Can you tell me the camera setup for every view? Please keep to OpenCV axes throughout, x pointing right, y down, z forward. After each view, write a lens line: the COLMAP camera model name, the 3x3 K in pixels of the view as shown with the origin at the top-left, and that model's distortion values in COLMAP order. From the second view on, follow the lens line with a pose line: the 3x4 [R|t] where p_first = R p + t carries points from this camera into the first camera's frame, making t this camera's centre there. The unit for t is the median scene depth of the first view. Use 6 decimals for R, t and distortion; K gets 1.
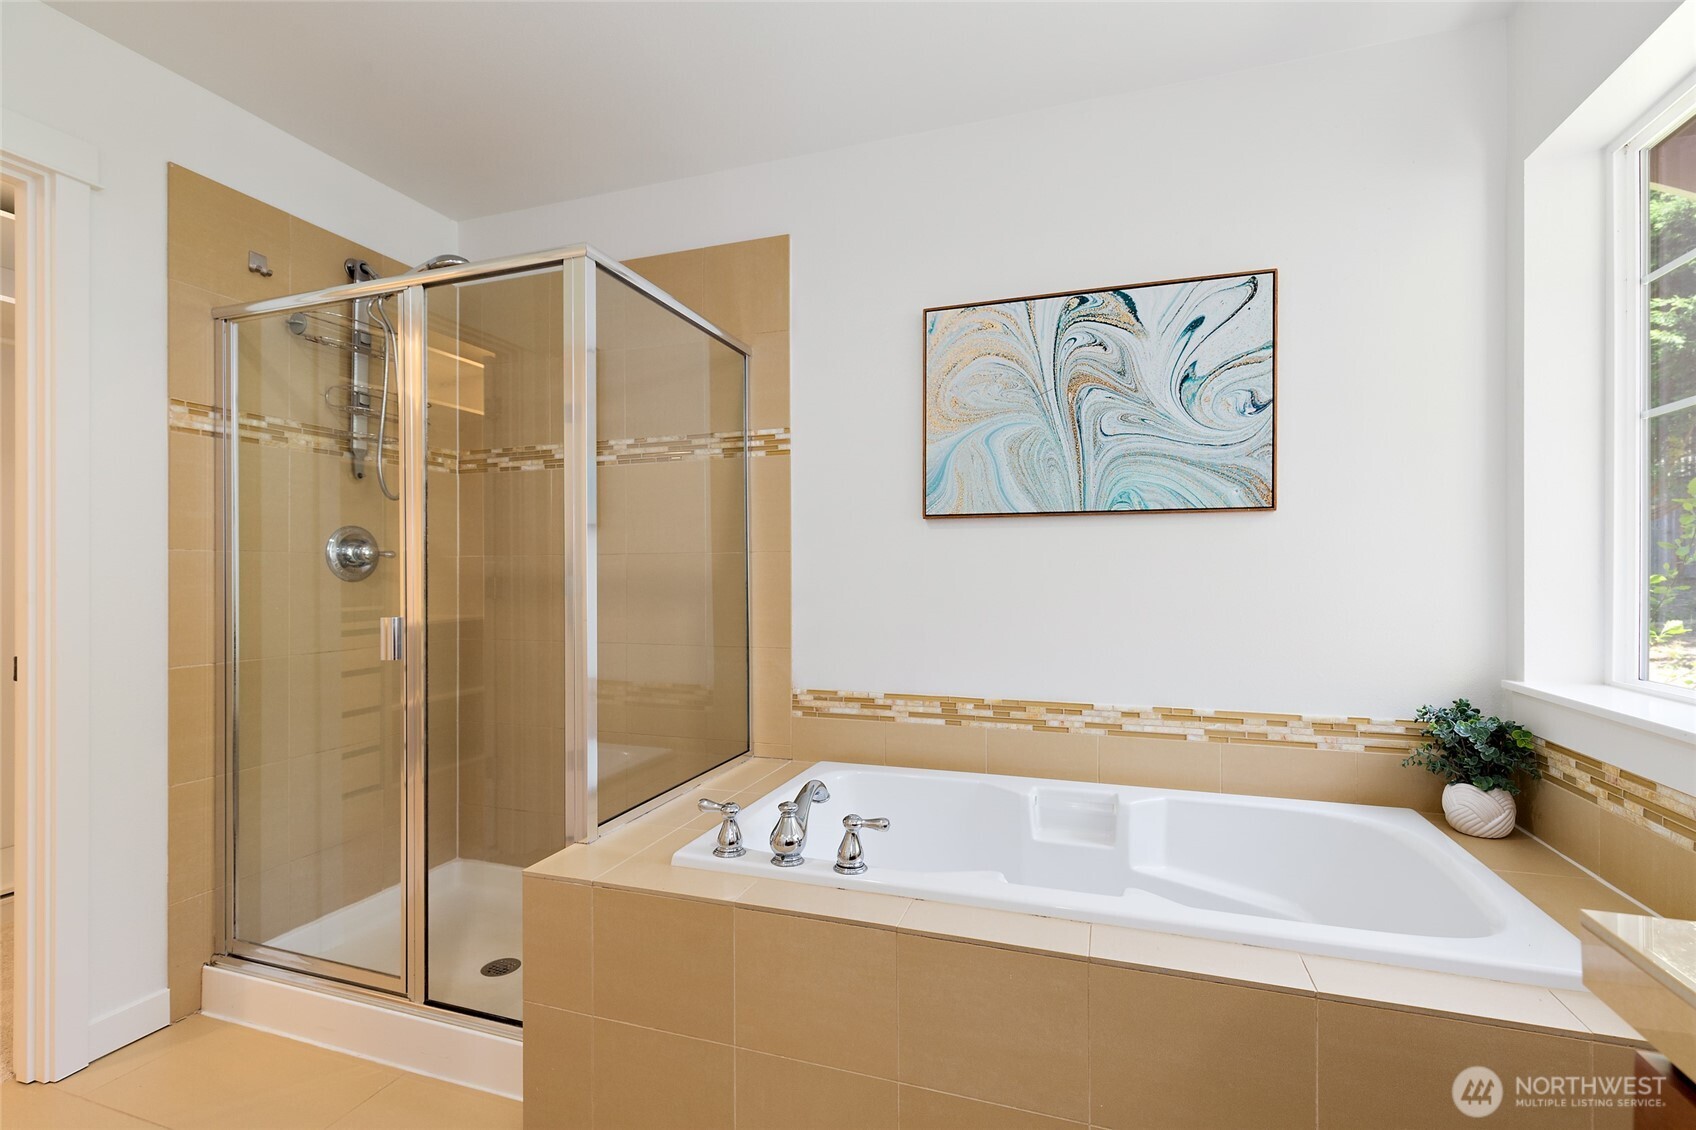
lens RADIAL K [[760.2, 0, 854.9], [0, 760.2, 565.2], [0, 0, 1]] dist [0.006997, -0.002212]
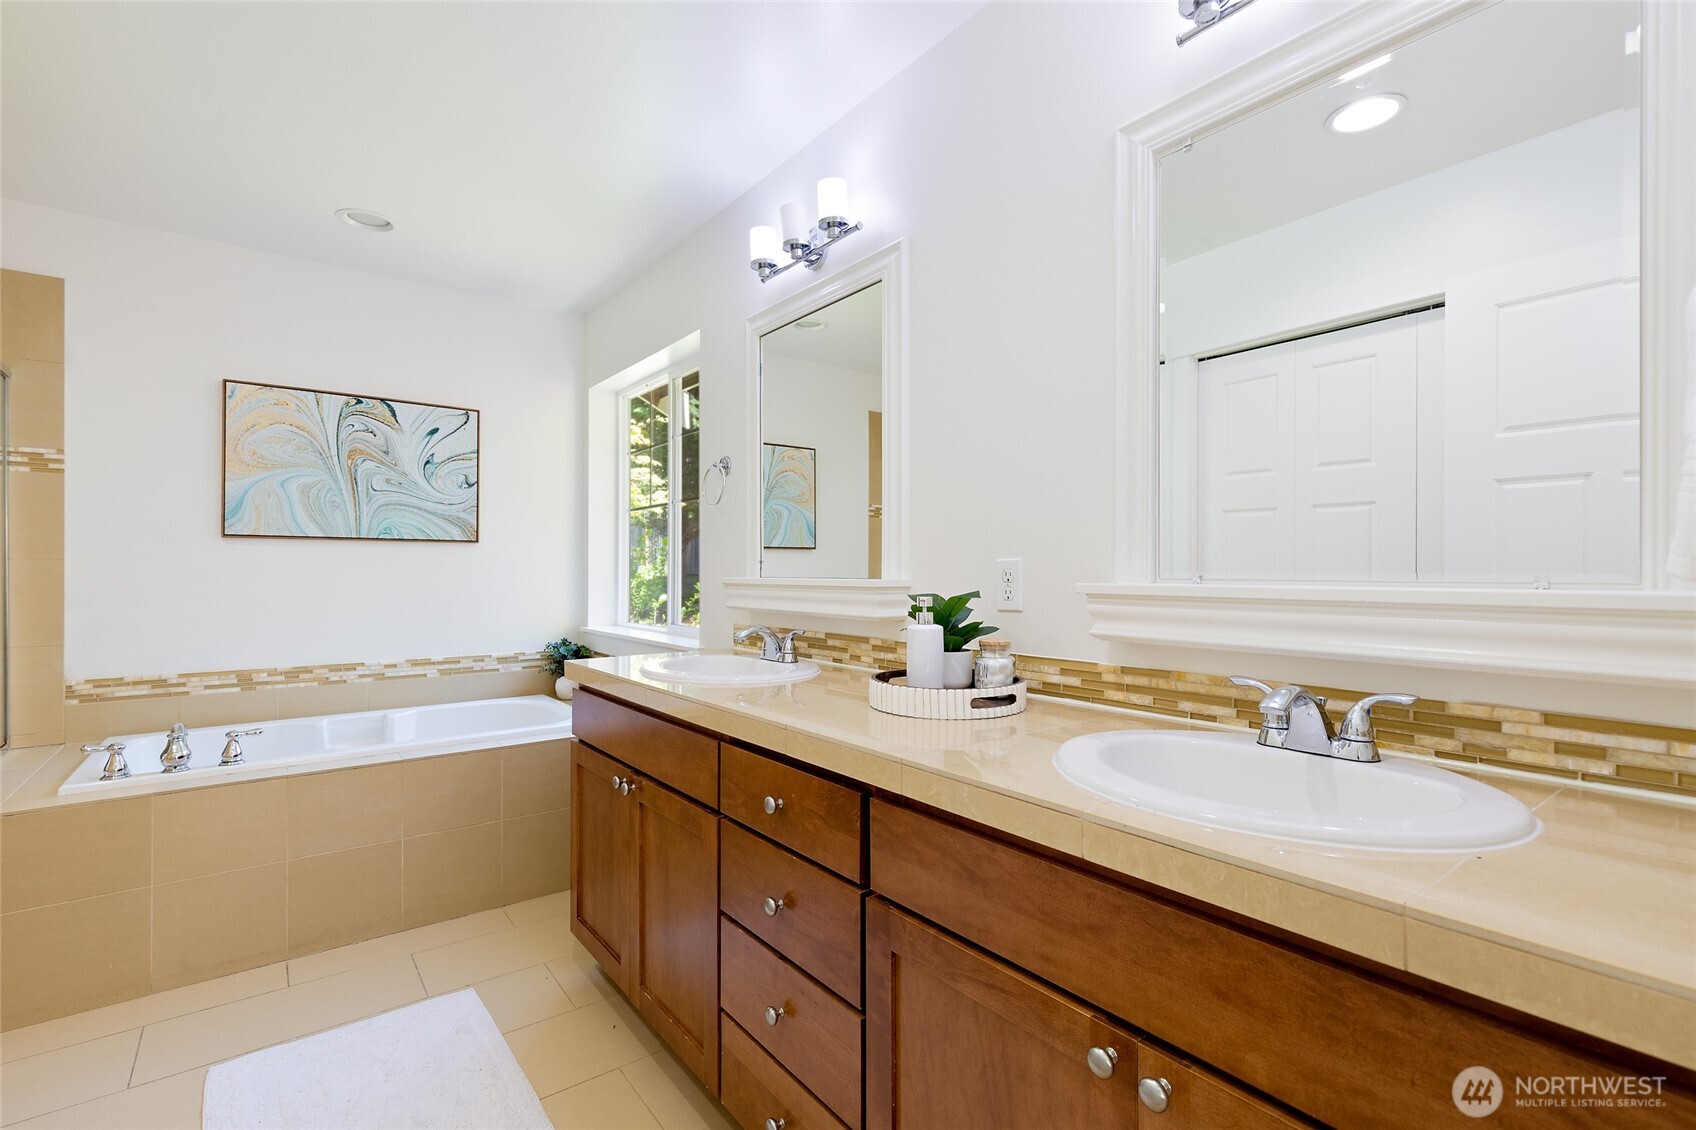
lens RADIAL K [[760.2, 0, 851.8], [0, 760.2, 570.8], [0, 0, 1]] dist [0.006997, -0.002212]
pose [[0.527629, 0.007833, 0.849439, -0.480081], [-0.000482, 0.999960, -0.008921, 0.009345], [-0.849475, 0.004297, 0.527612, -0.659025]]
